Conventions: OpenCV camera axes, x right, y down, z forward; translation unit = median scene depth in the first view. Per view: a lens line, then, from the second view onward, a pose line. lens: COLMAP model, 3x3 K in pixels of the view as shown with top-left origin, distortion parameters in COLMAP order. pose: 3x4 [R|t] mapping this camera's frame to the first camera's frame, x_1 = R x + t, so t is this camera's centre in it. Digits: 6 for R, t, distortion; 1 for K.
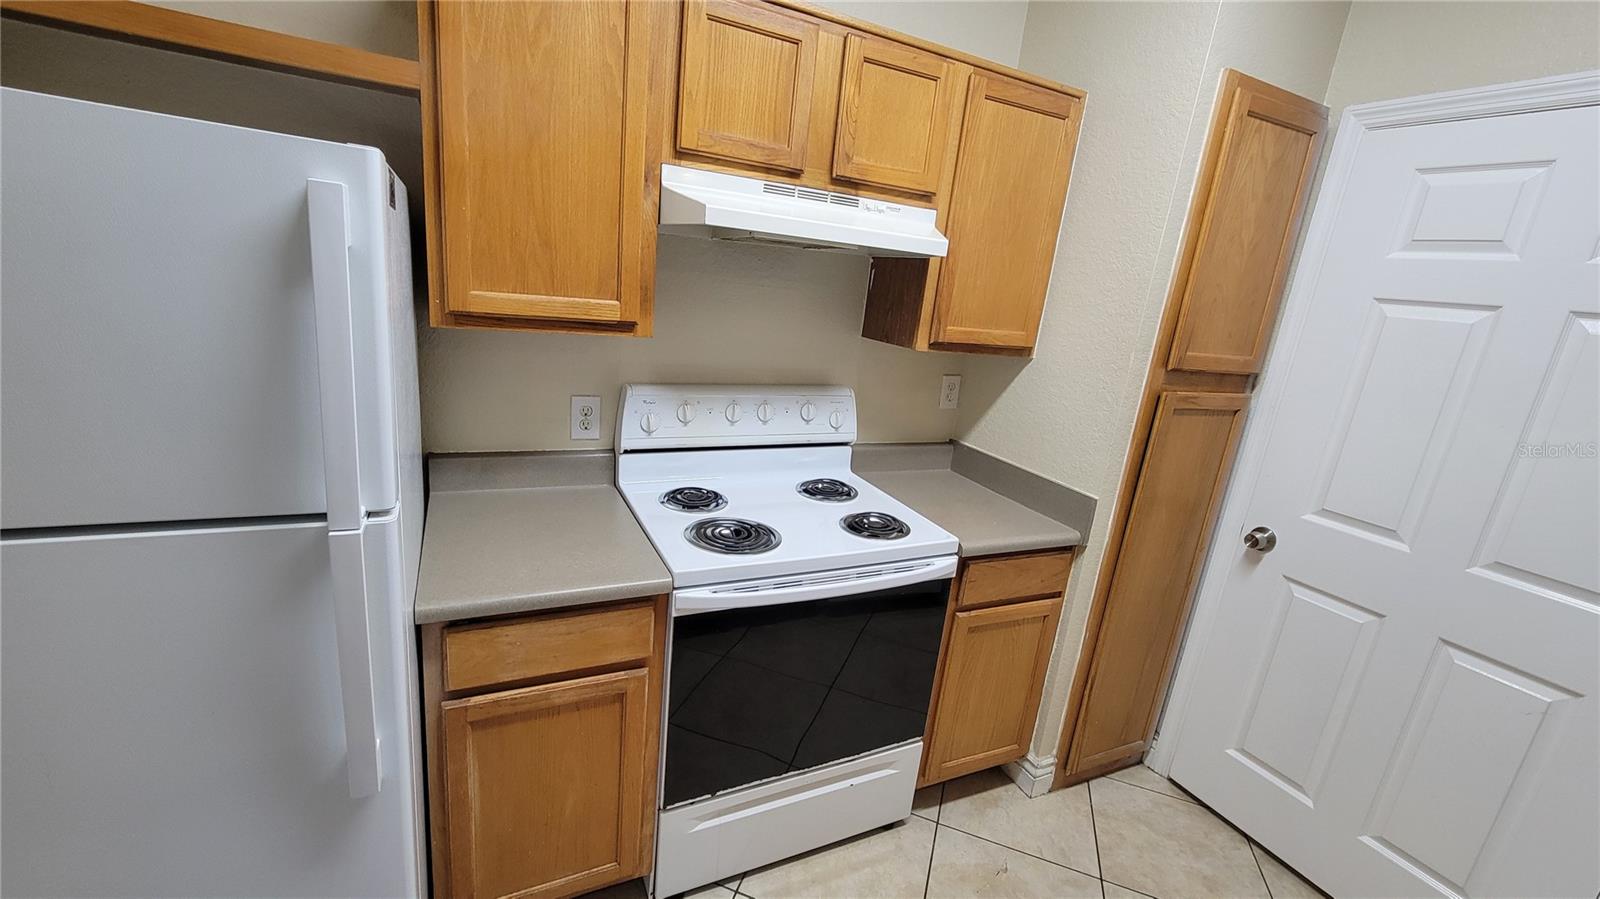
lens RADIAL K [[650.6, 0, 791.6], [0, 650.6, 449.6], [0, 0, 1]] dist [-0.001576, 0.000159]
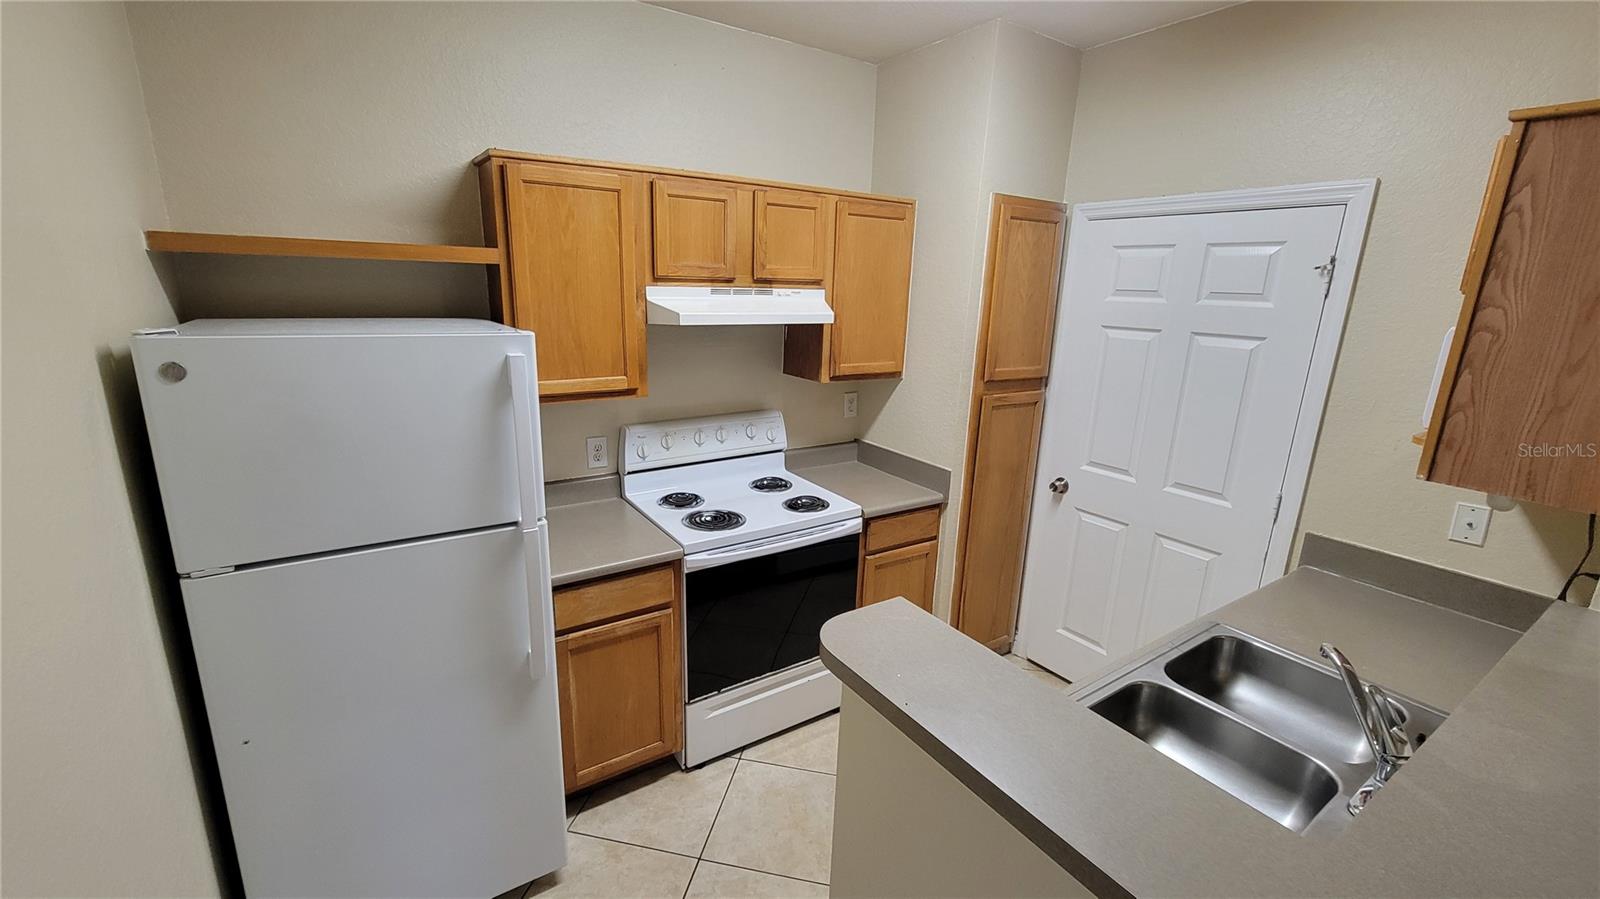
lens RADIAL K [[652.0, 0, 790.4], [0, 652.0, 450.1], [0, 0, 1]] dist [-0.007857, 0.000071]
pose [[0.988909, -0.104191, 0.105843, -0.051353], [0.104288, 0.994536, 0.004632, -0.017074], [-0.105747, 0.006457, 0.994372, -0.472808]]
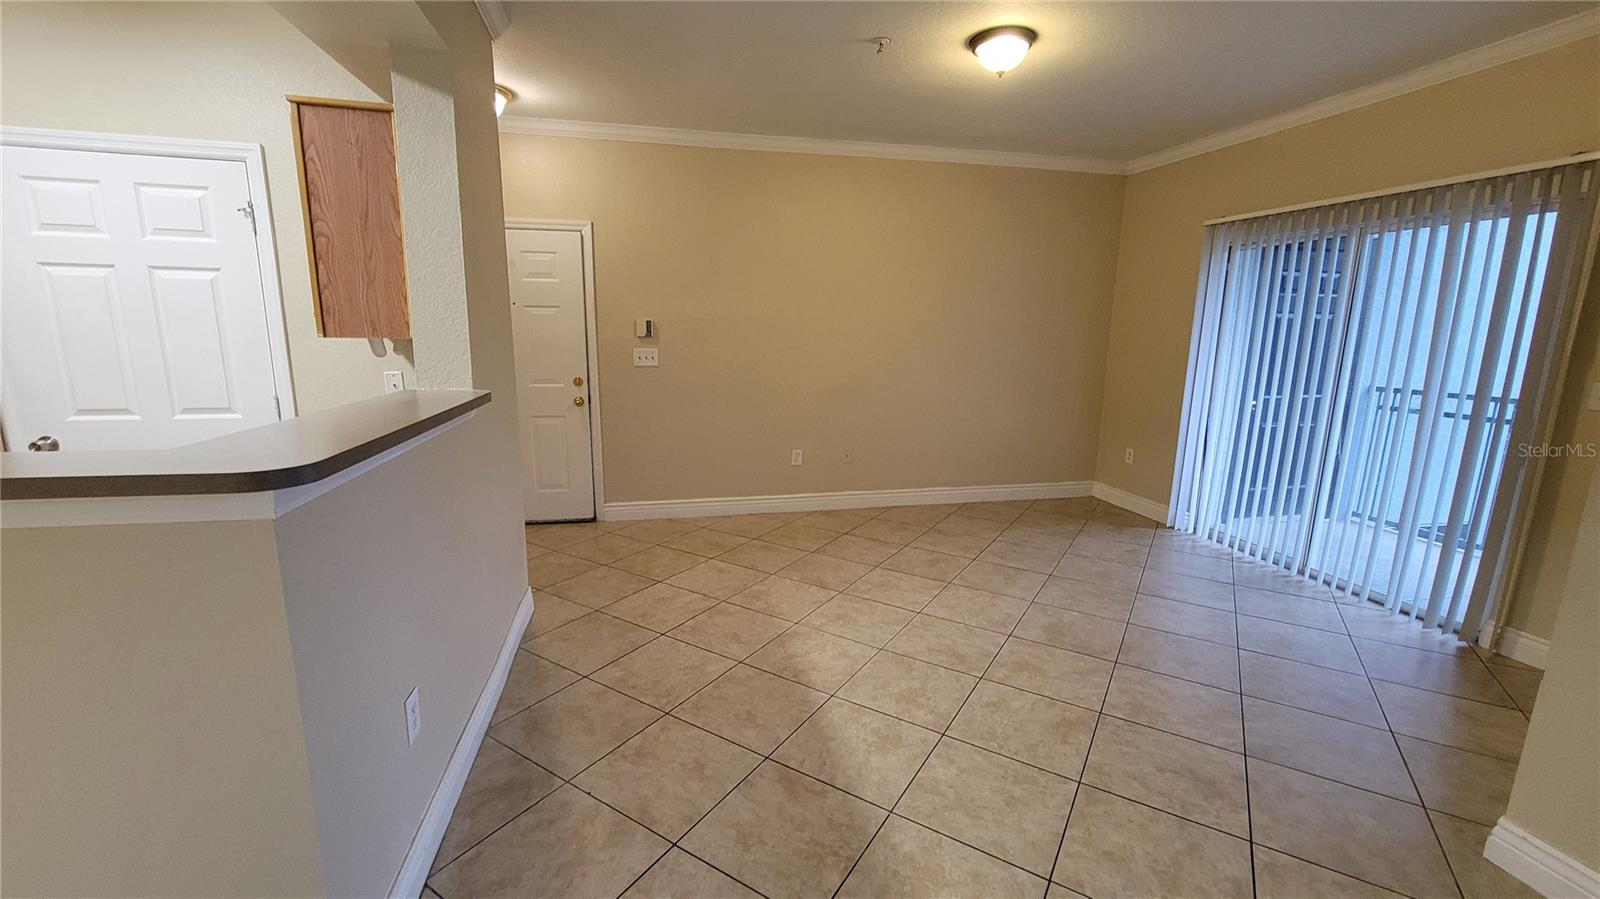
lens RADIAL K [[652.3, 0, 791.7], [0, 652.3, 451.7], [0, 0, 1]] dist [-0.001189, -0.000088]
pose [[0.234082, -0.279372, 0.931213, -0.195273], [0.257971, 0.941338, 0.217563, 0.278890], [-0.937367, 0.189298, 0.292420, -0.919086]]
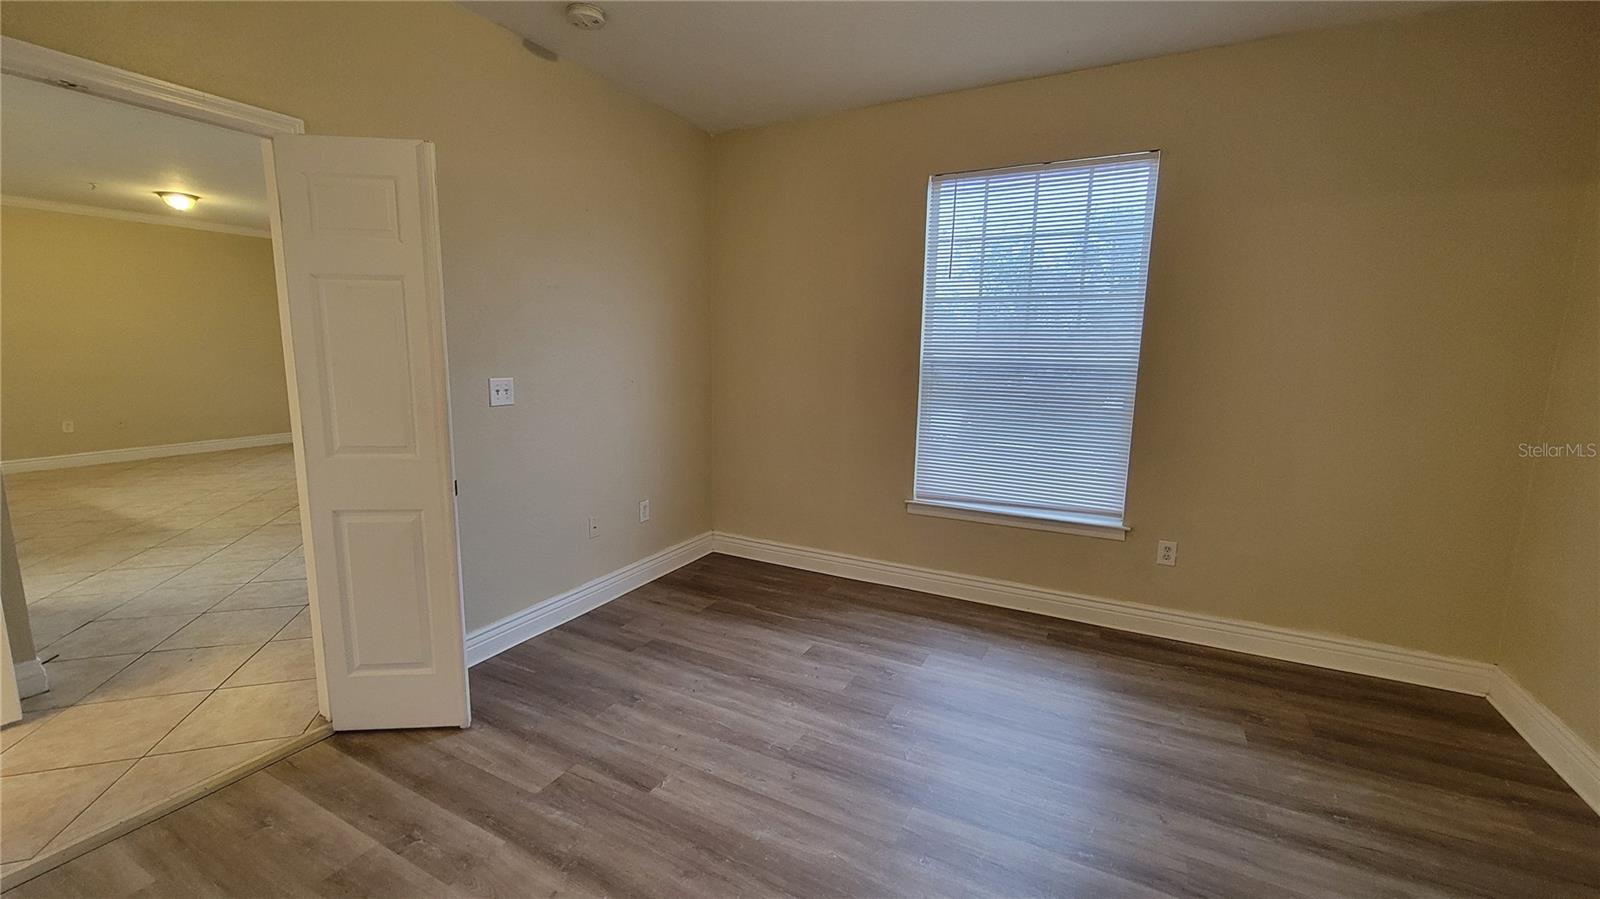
lens RADIAL K [[650.6, 0, 791.6], [0, 650.6, 449.6], [0, 0, 1]] dist [-0.001576, 0.000159]
pose [[-0.589210, -0.238163, 0.772082, -3.144997], [0.131338, 0.914630, 0.382364, 0.138149], [-0.797234, 0.326697, -0.507629, -1.539253]]
